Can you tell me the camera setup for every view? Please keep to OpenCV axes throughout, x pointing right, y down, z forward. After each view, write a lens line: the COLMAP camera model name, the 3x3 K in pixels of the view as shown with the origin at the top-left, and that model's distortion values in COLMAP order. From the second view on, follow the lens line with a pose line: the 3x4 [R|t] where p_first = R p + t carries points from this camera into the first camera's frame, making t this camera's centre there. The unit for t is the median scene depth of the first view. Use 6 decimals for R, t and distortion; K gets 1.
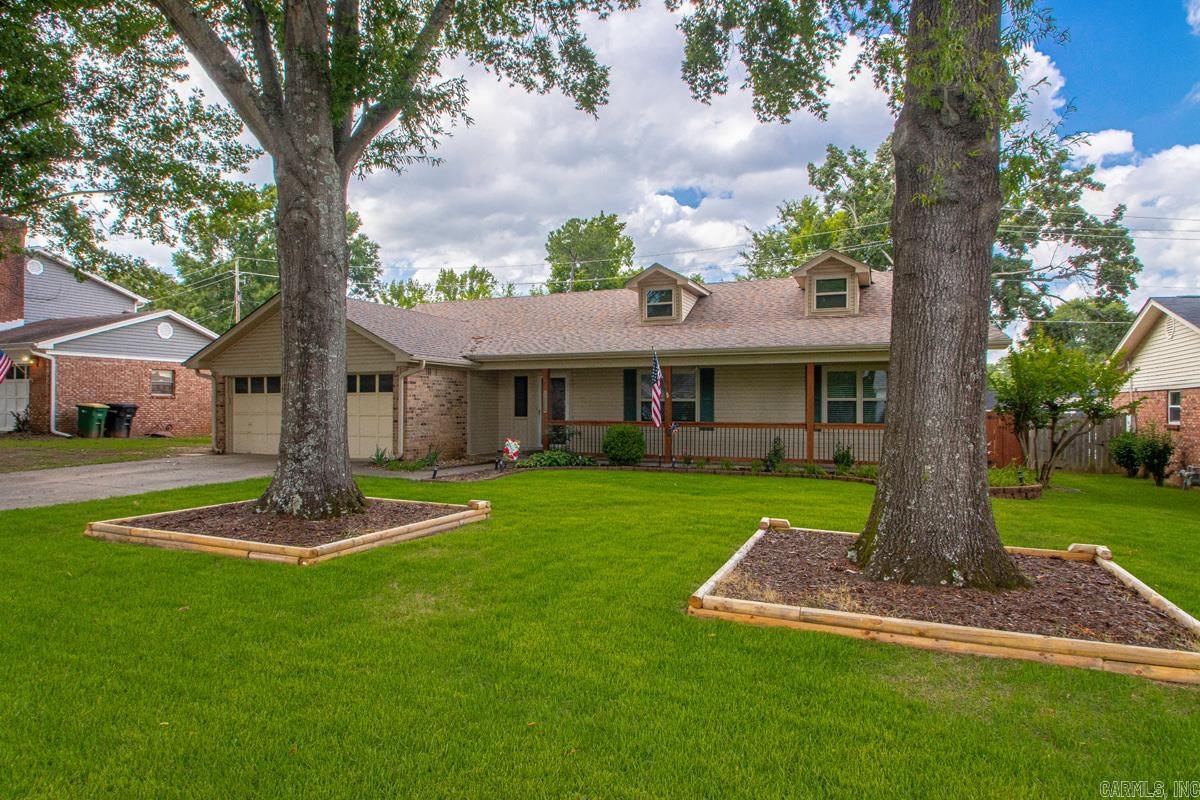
lens RADIAL K [[684.4, 0, 576.4], [0, 684.4, 426.5], [0, 0, 1]] dist [0.007903, 0.002194]
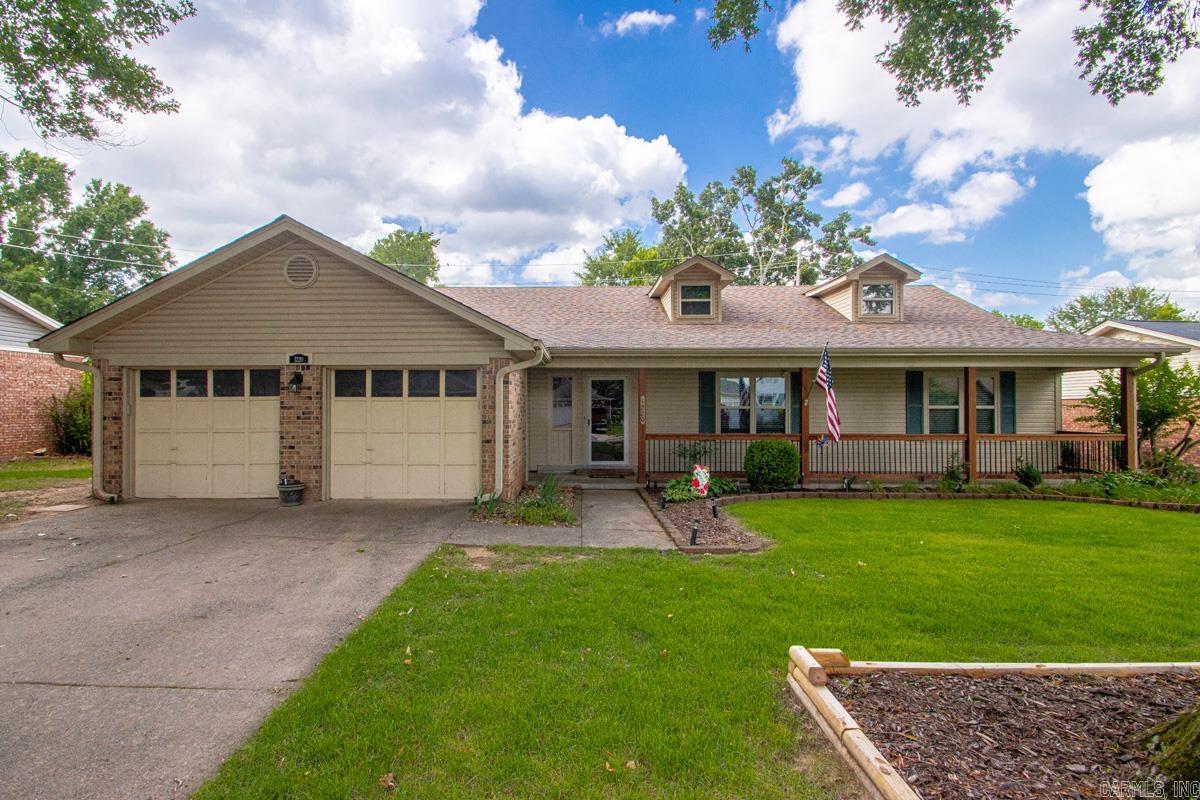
lens RADIAL K [[566.5, 0, 576.9], [0, 566.5, 424.9], [0, 0, 1]] dist [0.009634, -0.009850]
pose [[0.924172, -0.012487, 0.381773, -0.338877], [0.012687, 0.999918, 0.001992, -0.020514], [-0.381766, 0.003003, 0.924254, 0.409908]]
